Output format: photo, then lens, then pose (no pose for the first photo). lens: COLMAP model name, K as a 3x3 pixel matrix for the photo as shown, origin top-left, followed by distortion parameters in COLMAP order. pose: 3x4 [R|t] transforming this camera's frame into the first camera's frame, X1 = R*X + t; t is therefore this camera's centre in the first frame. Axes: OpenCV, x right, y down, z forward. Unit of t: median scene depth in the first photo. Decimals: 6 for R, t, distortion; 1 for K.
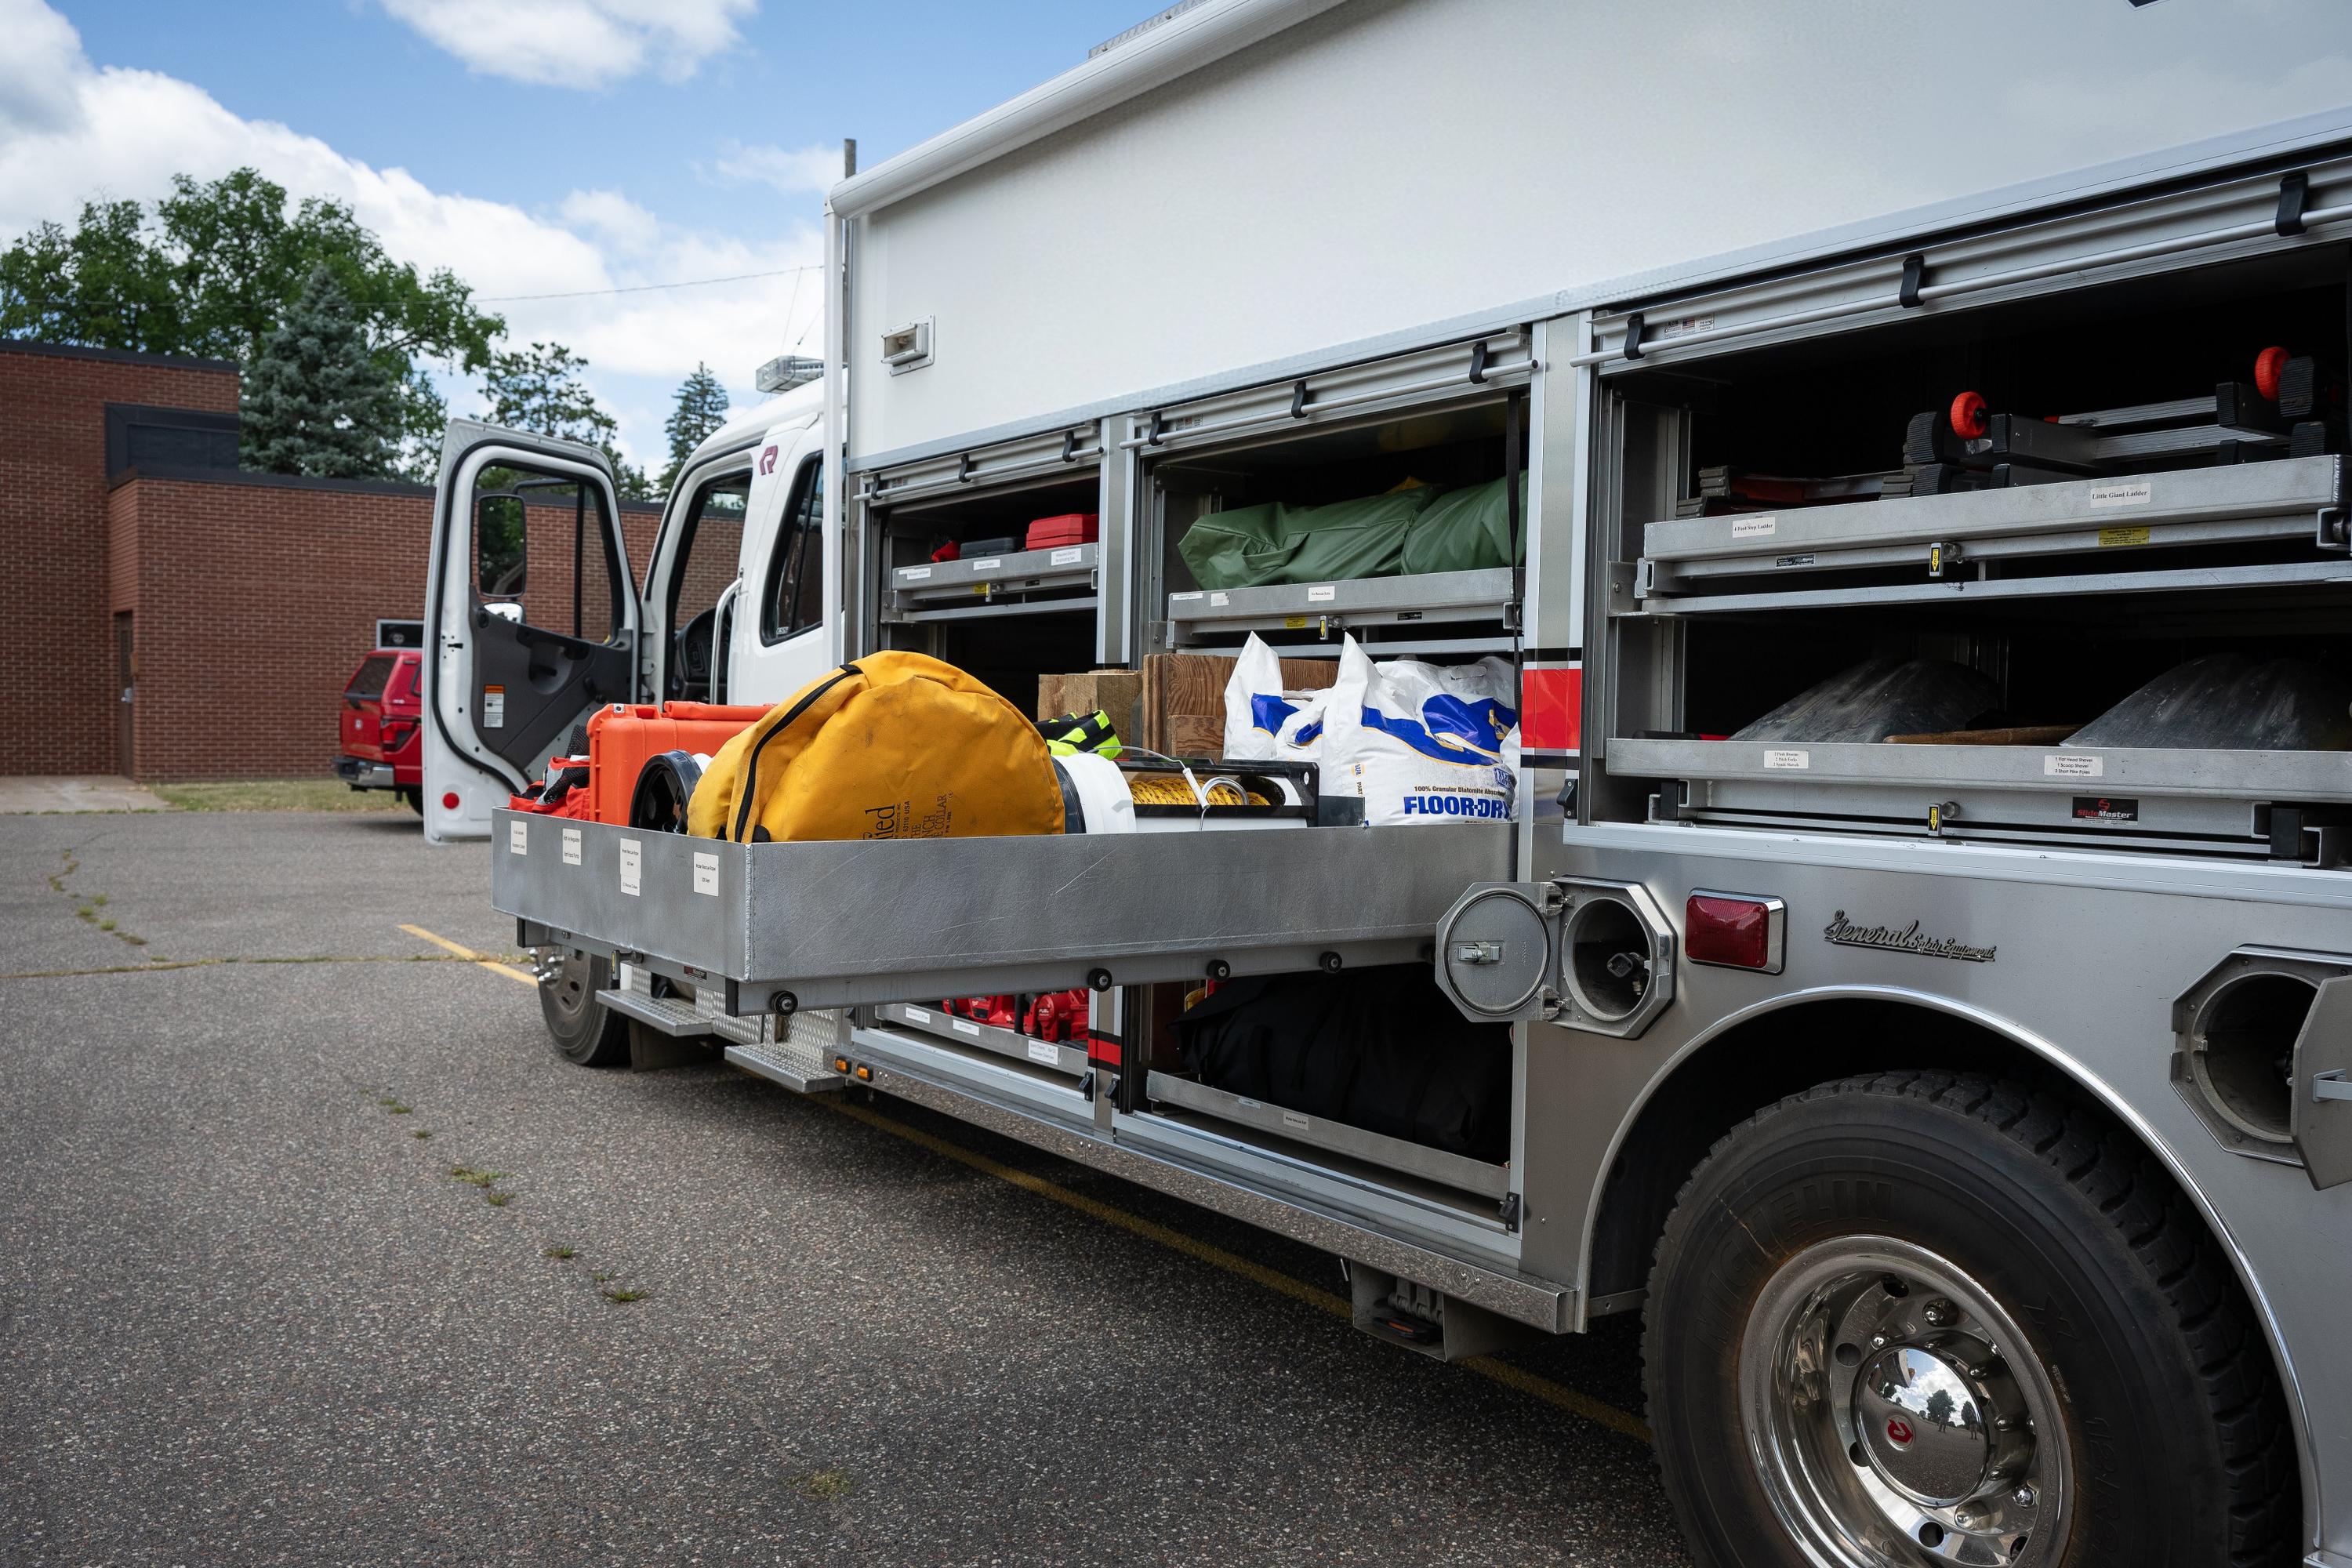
lens RADIAL K [[1988.5, 0, 1182.3], [0, 1988.5, 770.1], [0, 0, 1]] dist [0.026002, -0.013678]
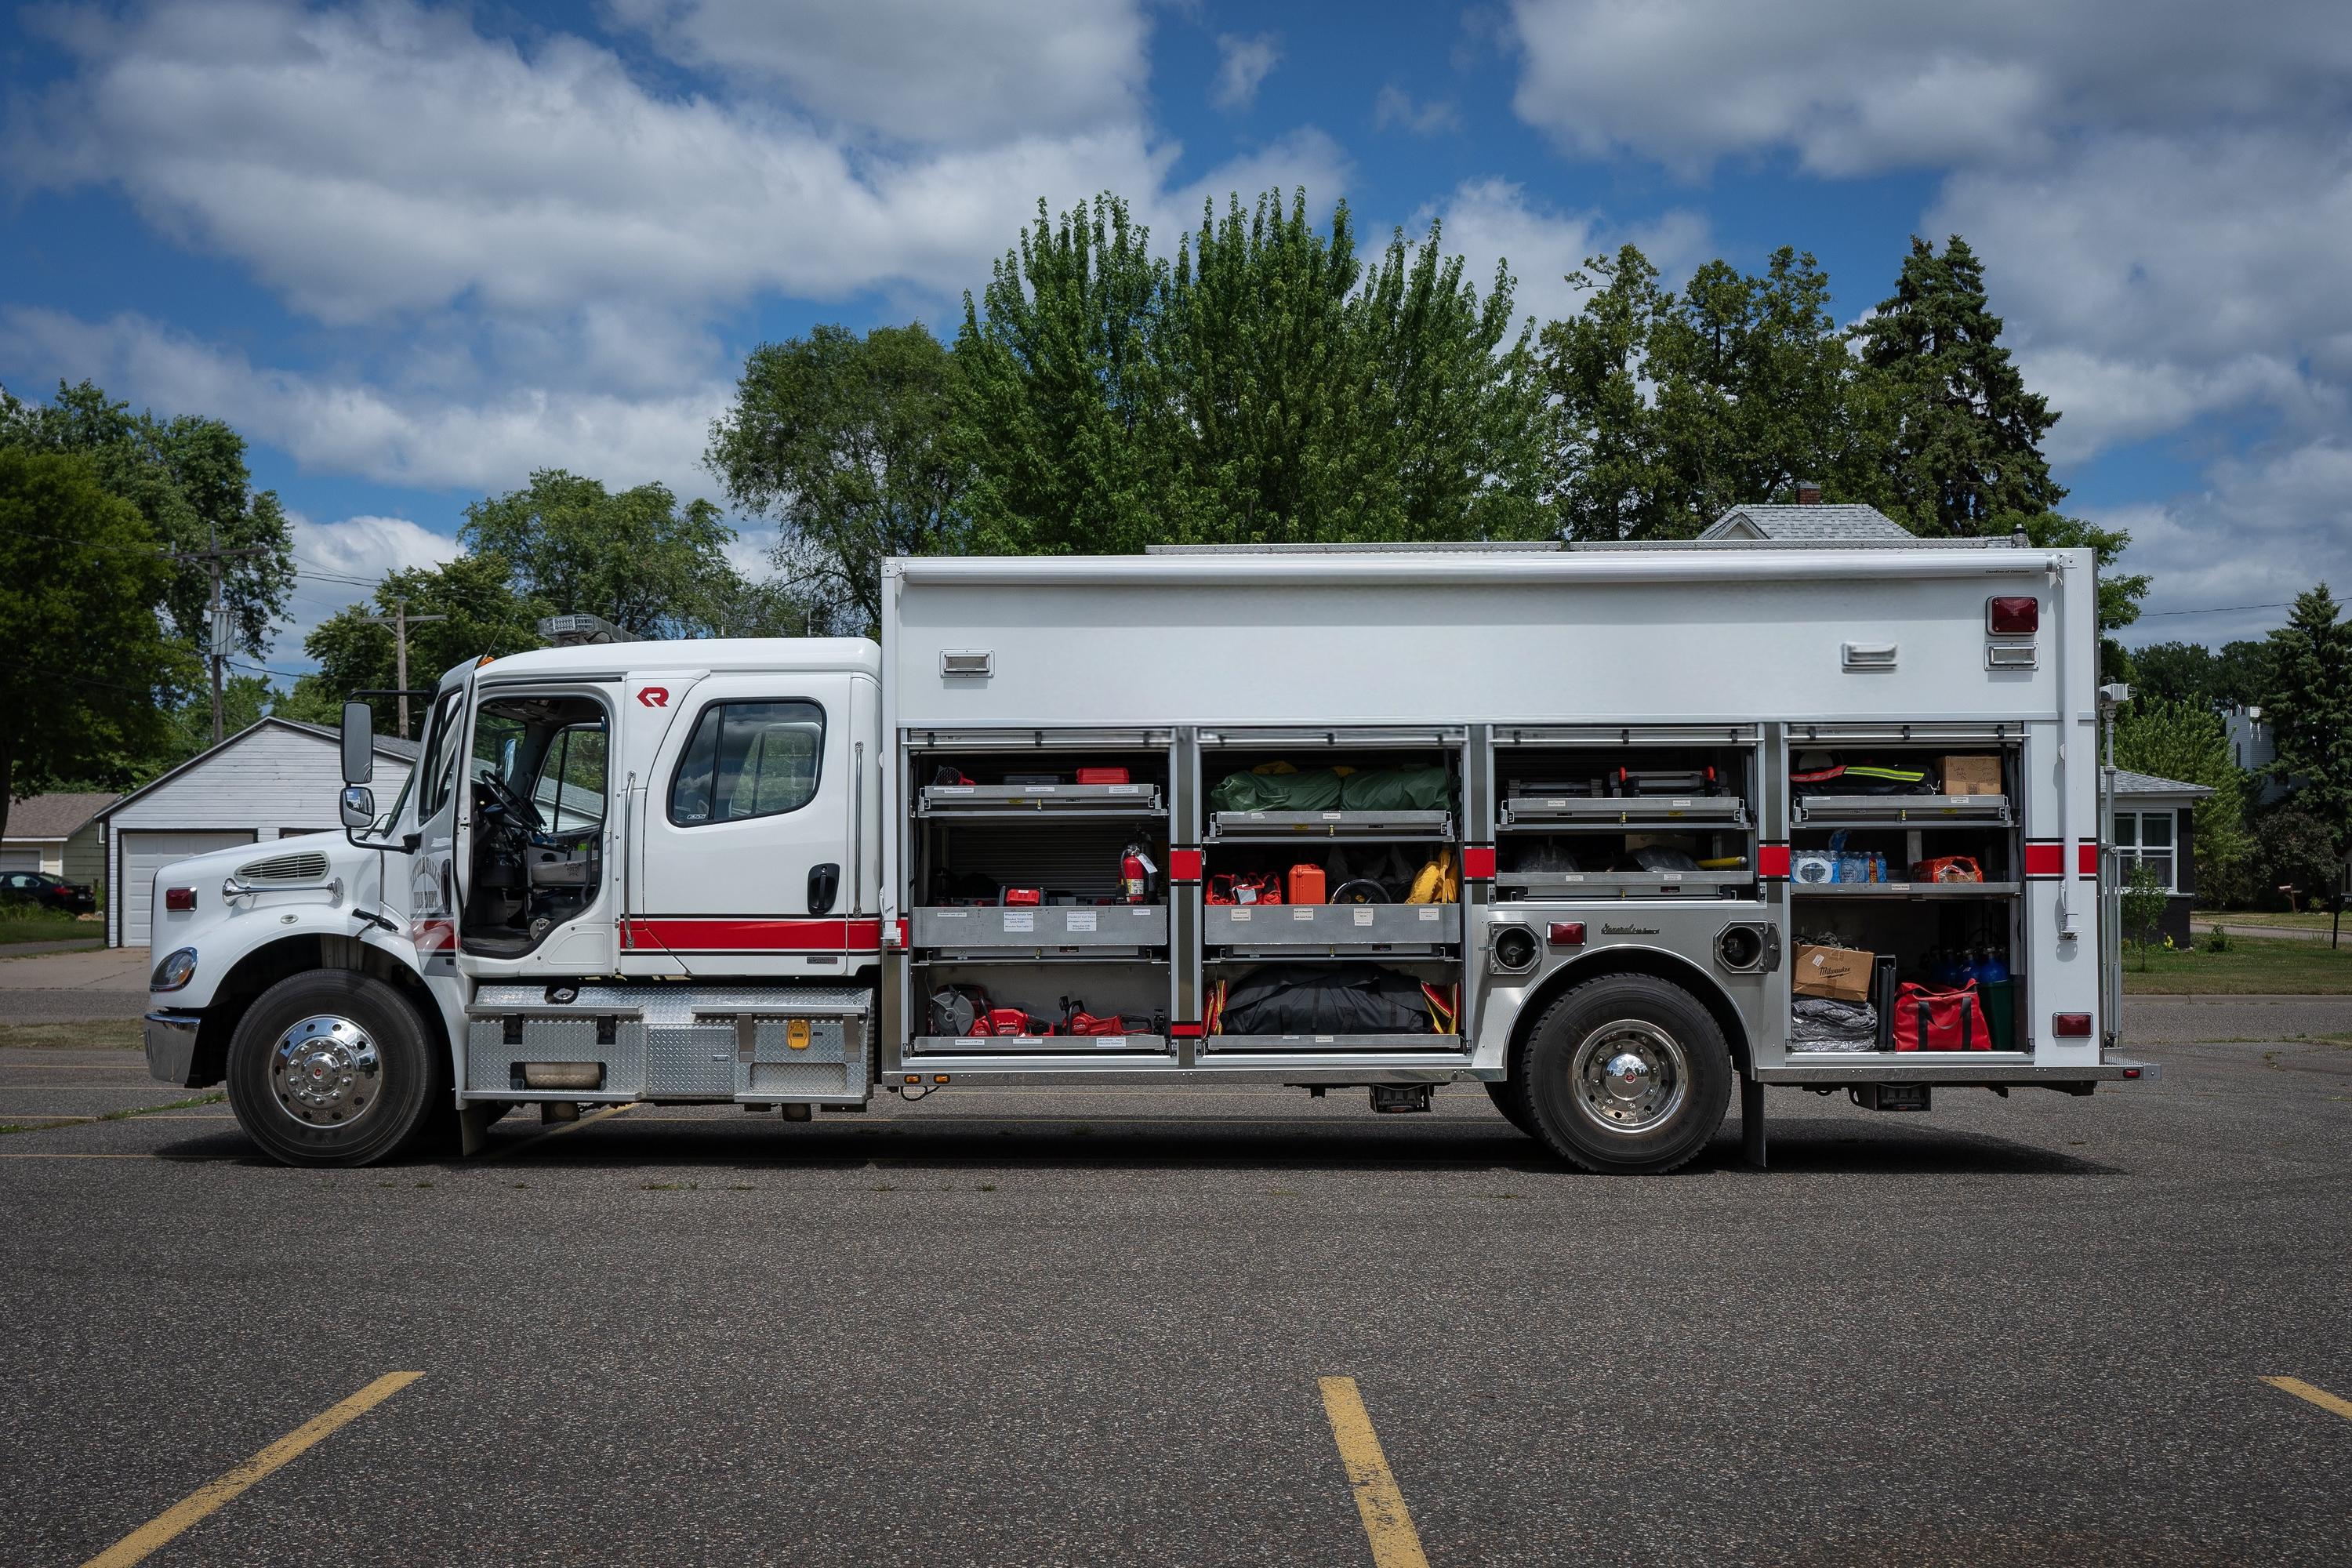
lens RADIAL K [[2658.9, 0, 1169.8], [0, 2658.9, 869.0], [0, 0, 1]] dist [0.008931, -0.016532]
pose [[0.584061, -0.008873, 0.811661, -2.670860], [0.033801, 0.999339, -0.013398, 0.011355], [-0.811006, 0.035260, 0.583975, -0.714945]]
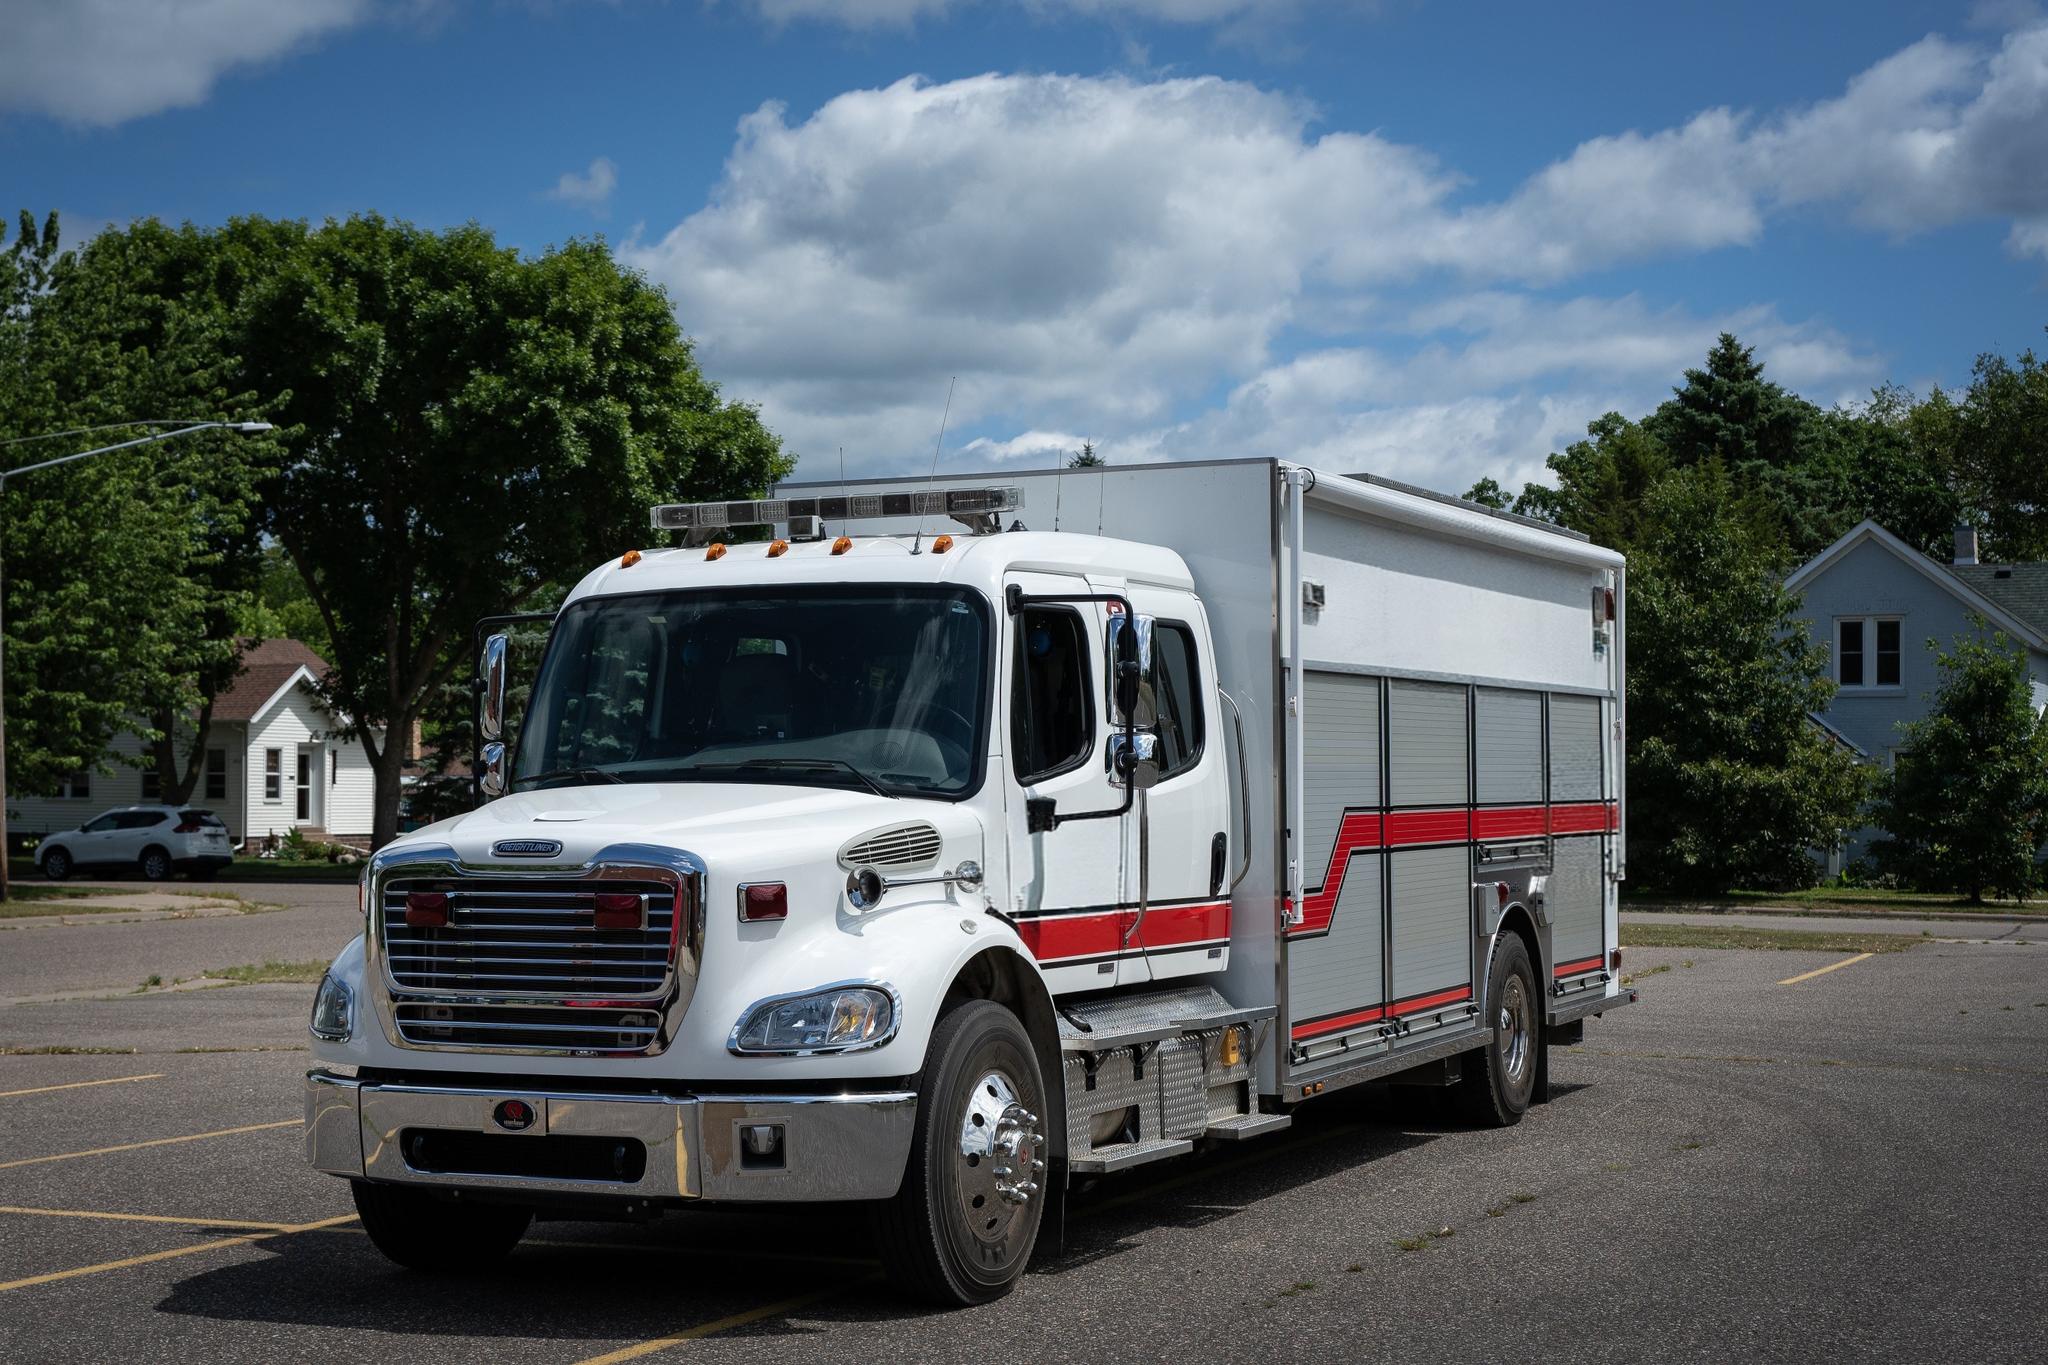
lens RADIAL K [[3314.8, 0, 903.9], [0, 3314.8, 780.2], [0, 0, 1]] dist [-0.032870, -0.099965]
pose [[-0.502976, -0.016660, 0.864140, -2.918271], [0.014492, 0.999511, 0.027705, -0.199237], [-0.864179, 0.026458, -0.502489, 3.440592]]
